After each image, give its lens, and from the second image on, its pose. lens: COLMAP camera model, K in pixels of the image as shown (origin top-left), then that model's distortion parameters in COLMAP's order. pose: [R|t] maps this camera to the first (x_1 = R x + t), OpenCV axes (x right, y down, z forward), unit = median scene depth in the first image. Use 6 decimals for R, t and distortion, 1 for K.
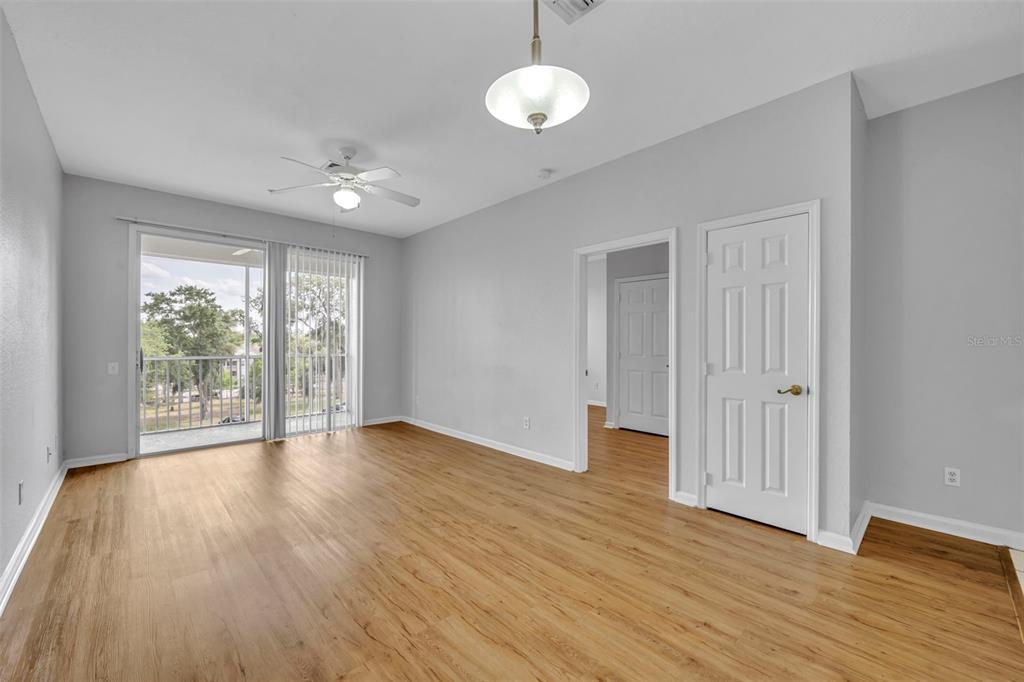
lens RADIAL K [[408.0, 0, 511.2], [0, 408.0, 340.7], [0, 0, 1]] dist [-0.004484, 0.000679]
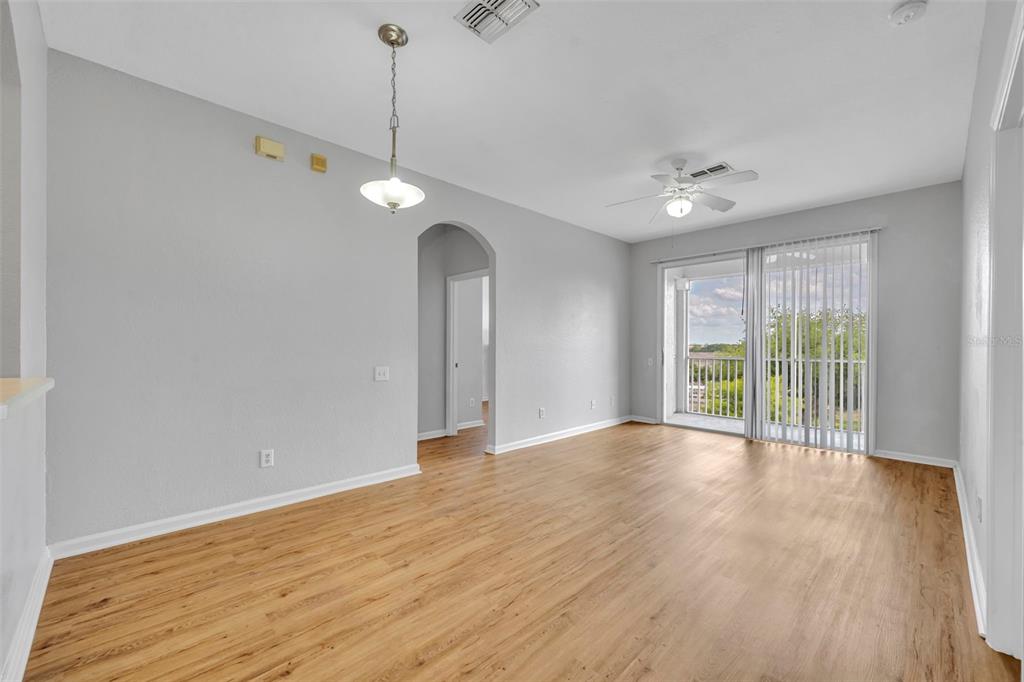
lens RADIAL K [[408.0, 0, 511.0], [0, 408.0, 348.3], [0, 0, 1]] dist [-0.004484, 0.000679]
pose [[0.012647, 0.005536, -0.999905, 0.866353], [-0.001856, 0.999983, 0.005513, 0.016123], [0.999918, 0.001786, 0.012657, 0.735293]]
